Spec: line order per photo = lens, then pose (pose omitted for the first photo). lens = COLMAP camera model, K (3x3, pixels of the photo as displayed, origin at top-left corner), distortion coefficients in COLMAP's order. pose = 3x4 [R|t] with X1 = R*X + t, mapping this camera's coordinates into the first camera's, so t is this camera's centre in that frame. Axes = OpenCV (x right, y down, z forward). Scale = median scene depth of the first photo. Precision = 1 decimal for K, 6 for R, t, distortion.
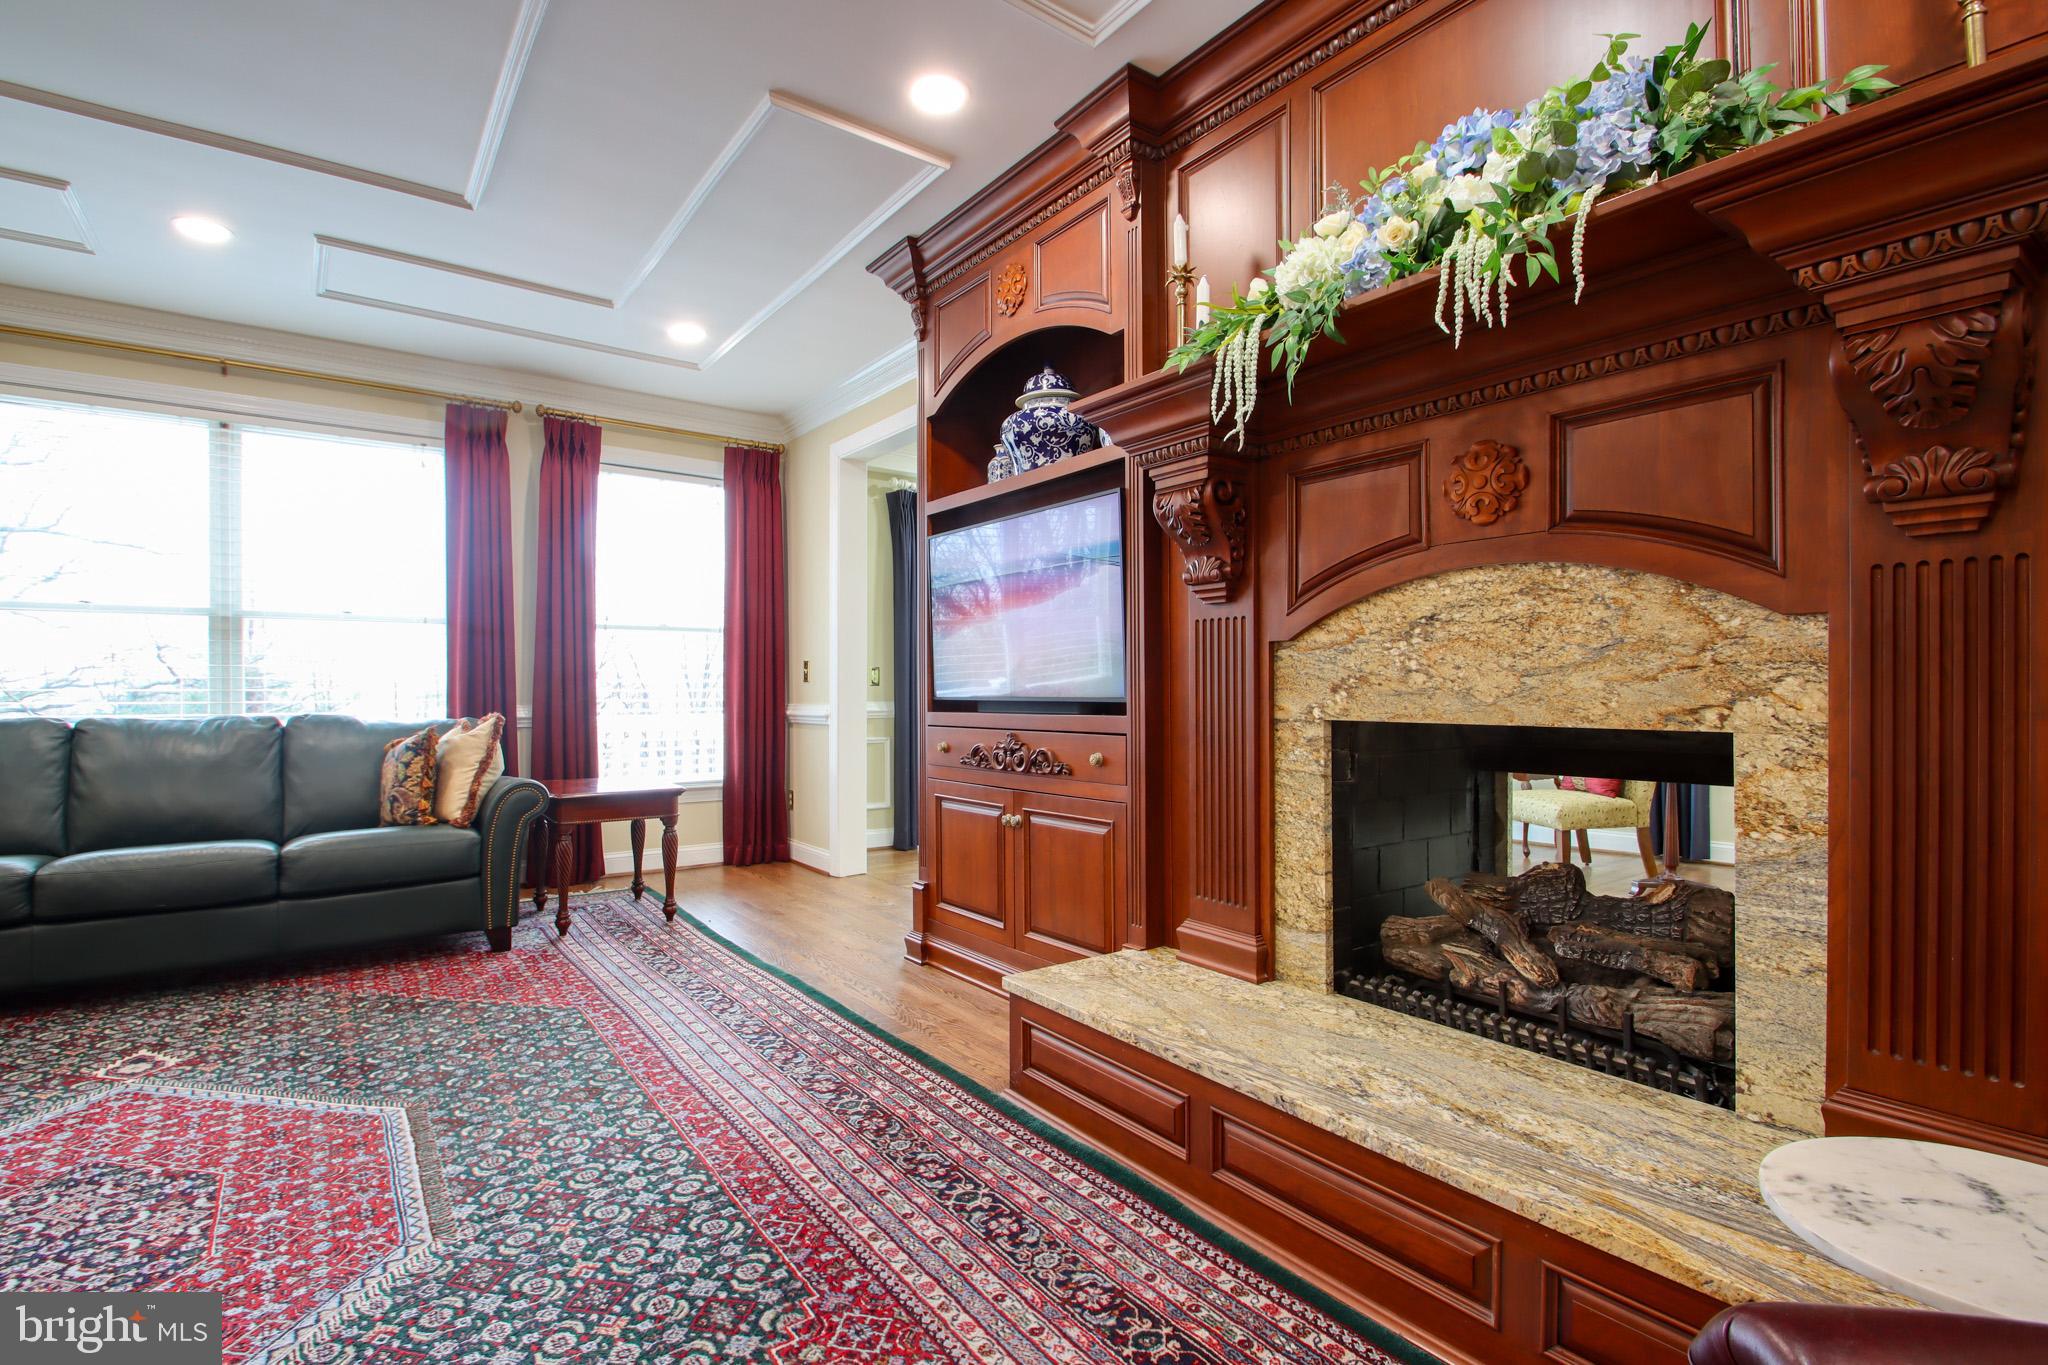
lens RADIAL K [[951.3, 0, 997.1], [0, 951.3, 690.8], [0, 0, 1]] dist [0.012222, -0.016181]
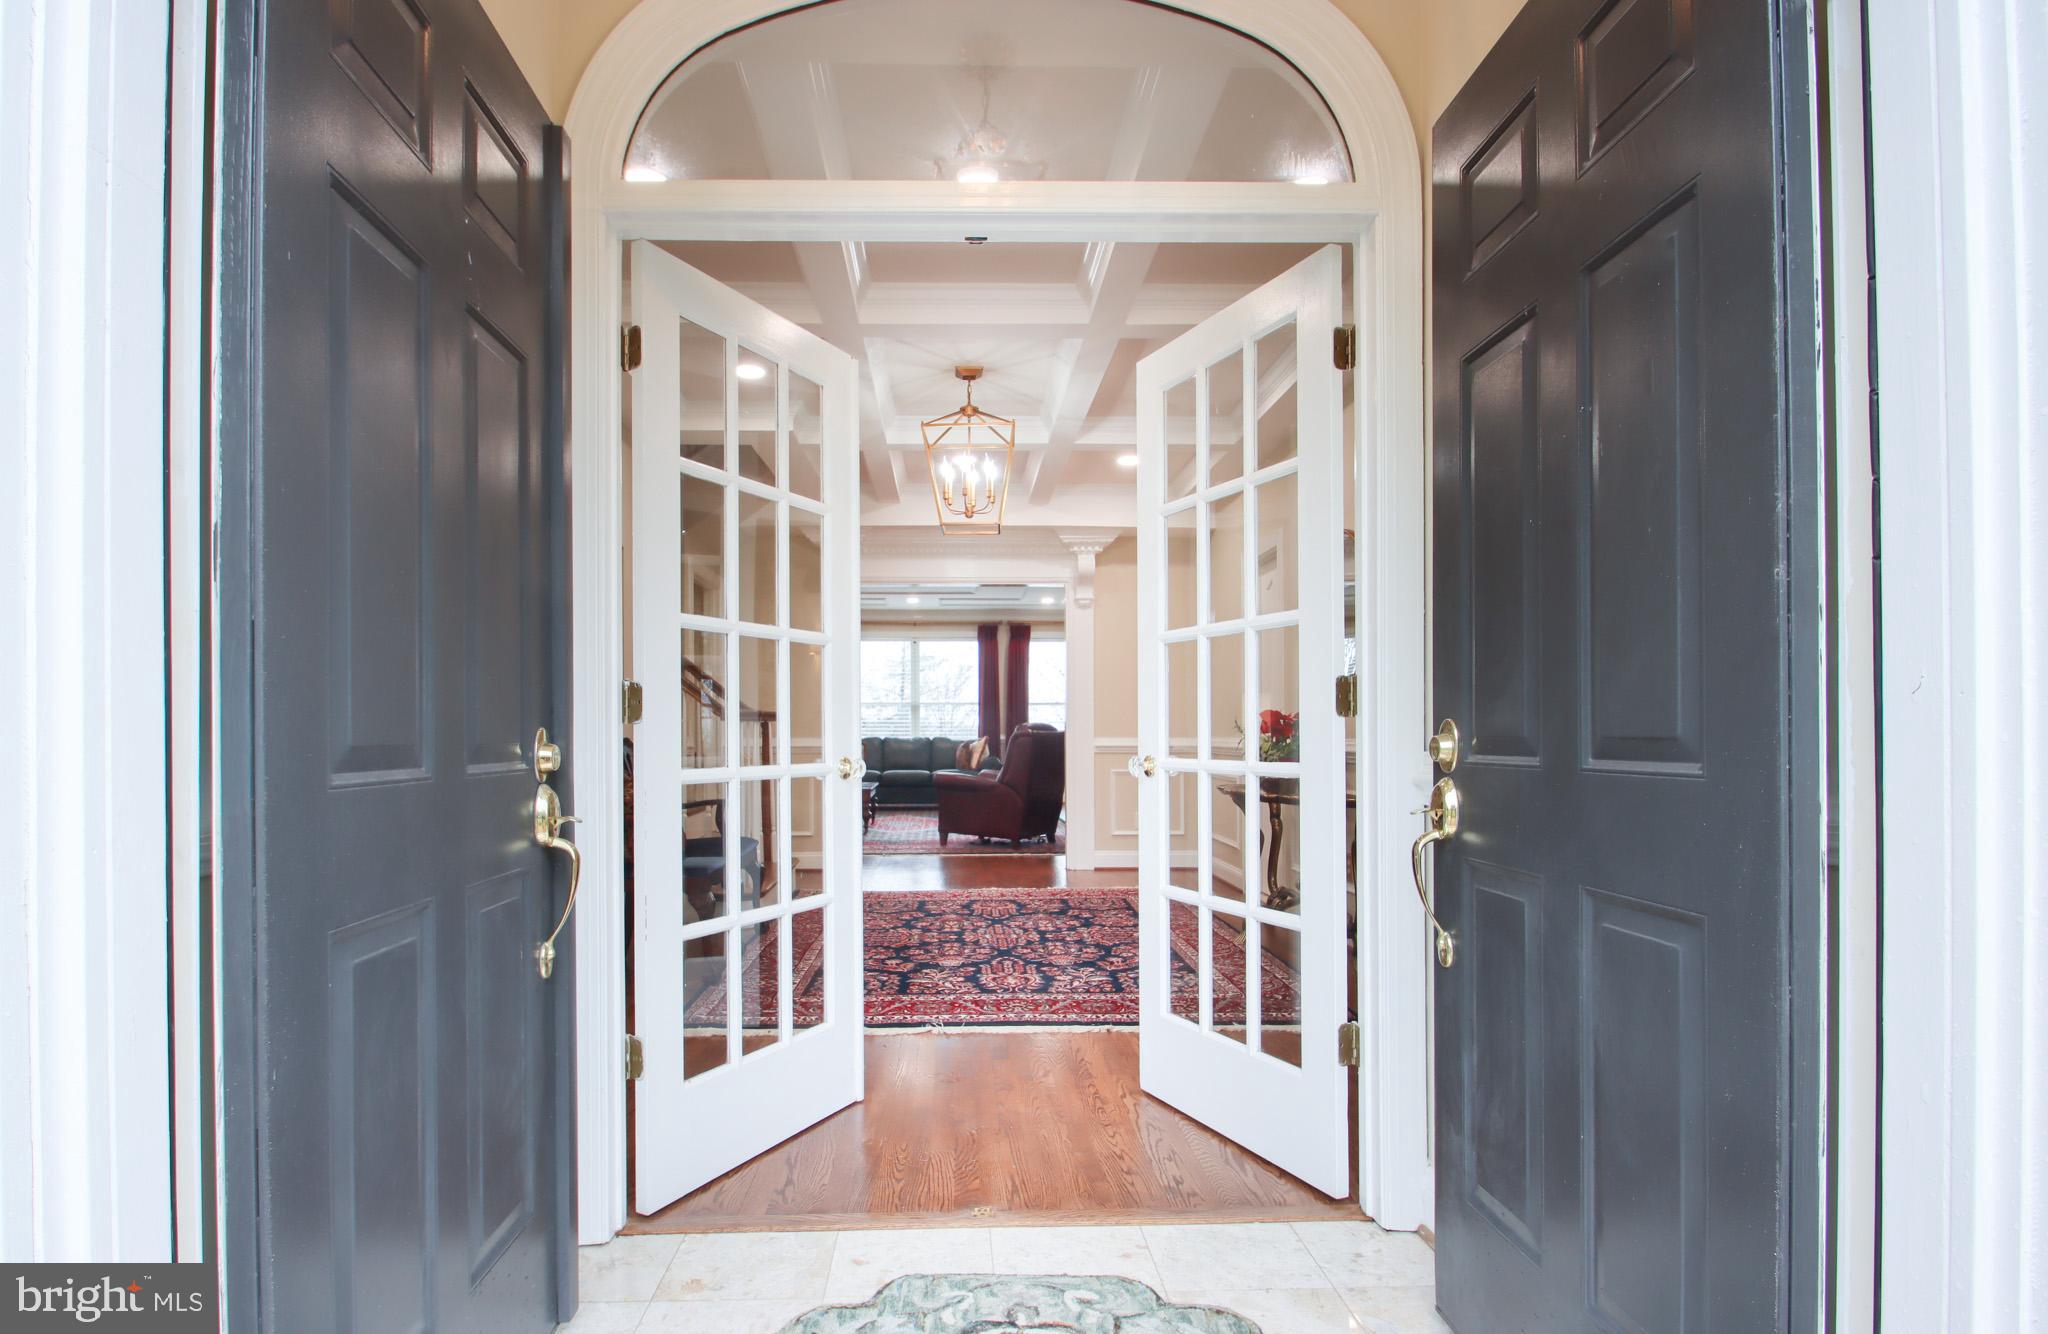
lens RADIAL K [[1019.9, 0, 971.7], [0, 1019.9, 726.3], [0, 0, 1]] dist [0.000230, 0.000000]
pose [[0.827978, -0.005815, -0.560731, 2.007918], [0.002551, 0.999975, -0.006604, 0.021122], [0.560755, 0.004037, 0.827972, -2.748990]]
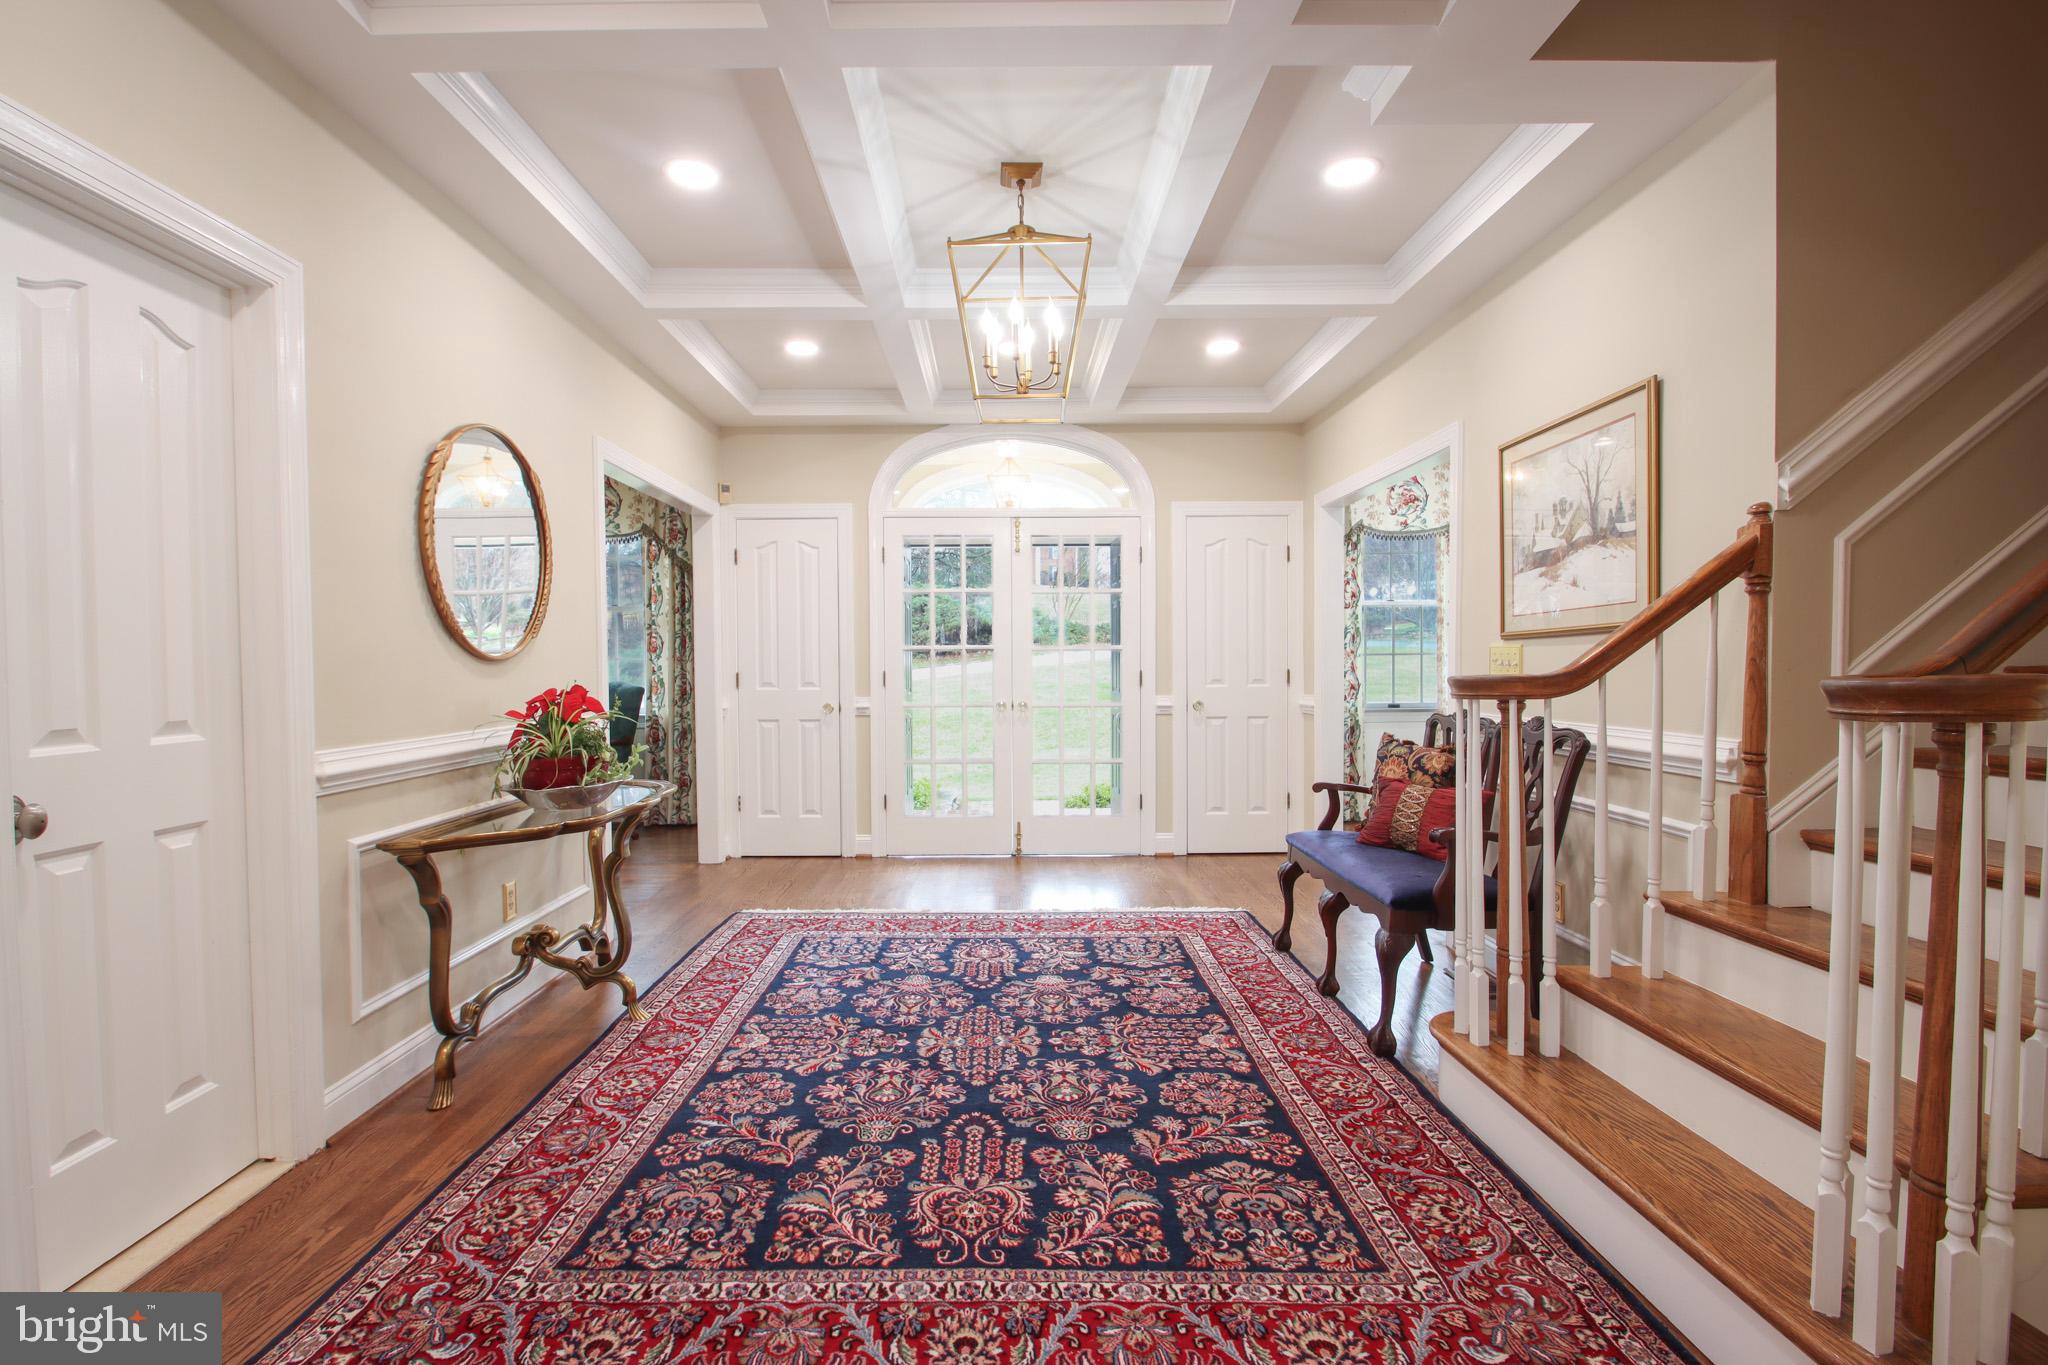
lens RADIAL K [[951.3, 0, 997.1], [0, 951.3, 690.8], [0, 0, 1]] dist [0.012222, -0.016181]
pose [[-0.815461, -0.010084, 0.578724, 0.324040], [0.008796, 0.999517, 0.029811, -0.043632], [-0.578745, 0.029400, -0.814978, -0.253776]]
